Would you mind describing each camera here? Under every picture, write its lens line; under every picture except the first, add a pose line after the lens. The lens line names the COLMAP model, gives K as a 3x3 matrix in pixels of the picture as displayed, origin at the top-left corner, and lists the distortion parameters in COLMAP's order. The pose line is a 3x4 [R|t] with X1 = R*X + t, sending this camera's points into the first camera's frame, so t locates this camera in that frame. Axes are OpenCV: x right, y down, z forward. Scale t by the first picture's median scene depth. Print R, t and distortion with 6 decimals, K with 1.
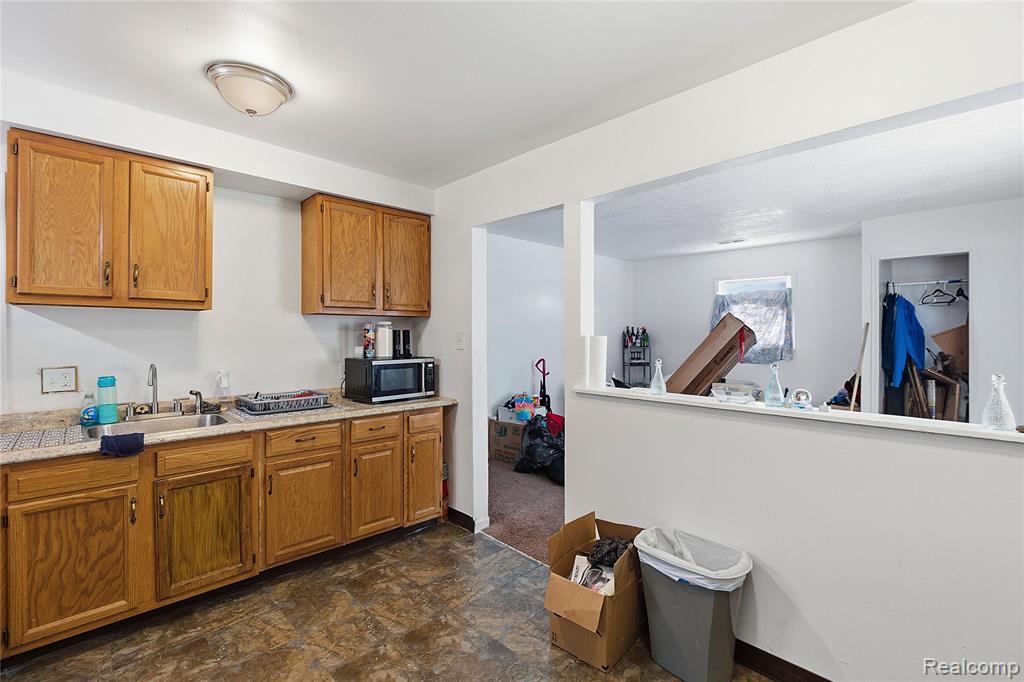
lens RADIAL K [[470.0, 0, 512.2], [0, 470.0, 336.5], [0, 0, 1]] dist [-0.001199, -0.000035]
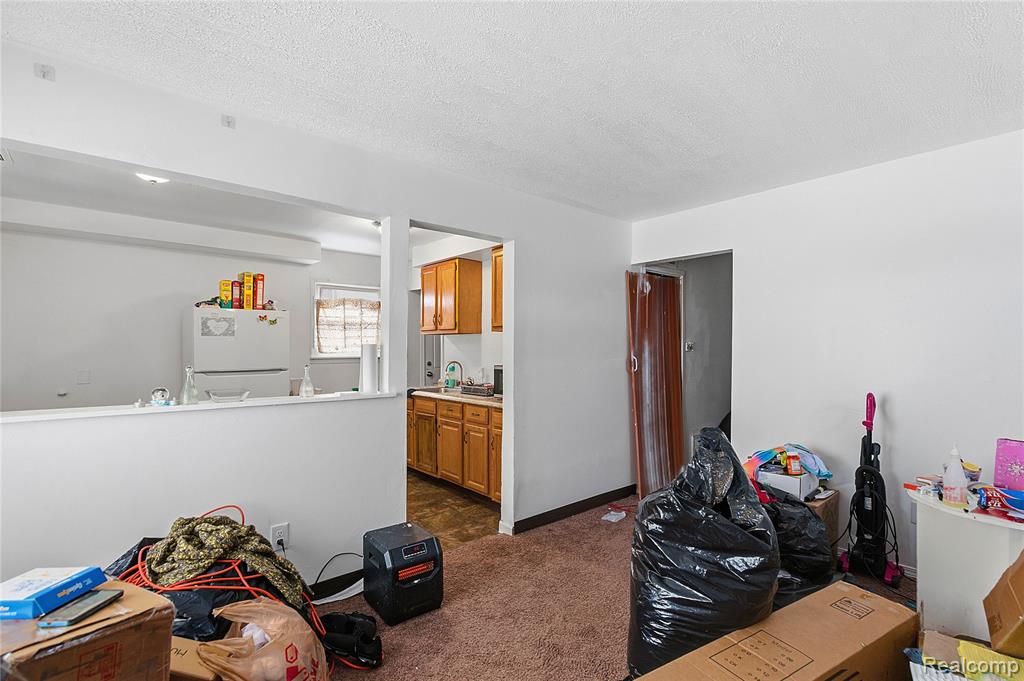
lens RADIAL K [[470.0, 0, 513.0], [0, 470.0, 341.2], [0, 0, 1]] dist [-0.001199, -0.000035]
pose [[-0.054304, -0.013124, -0.998438, 1.123635], [-0.004466, 0.999907, -0.012900, -0.001207], [0.998514, 0.003758, -0.054357, 1.229851]]
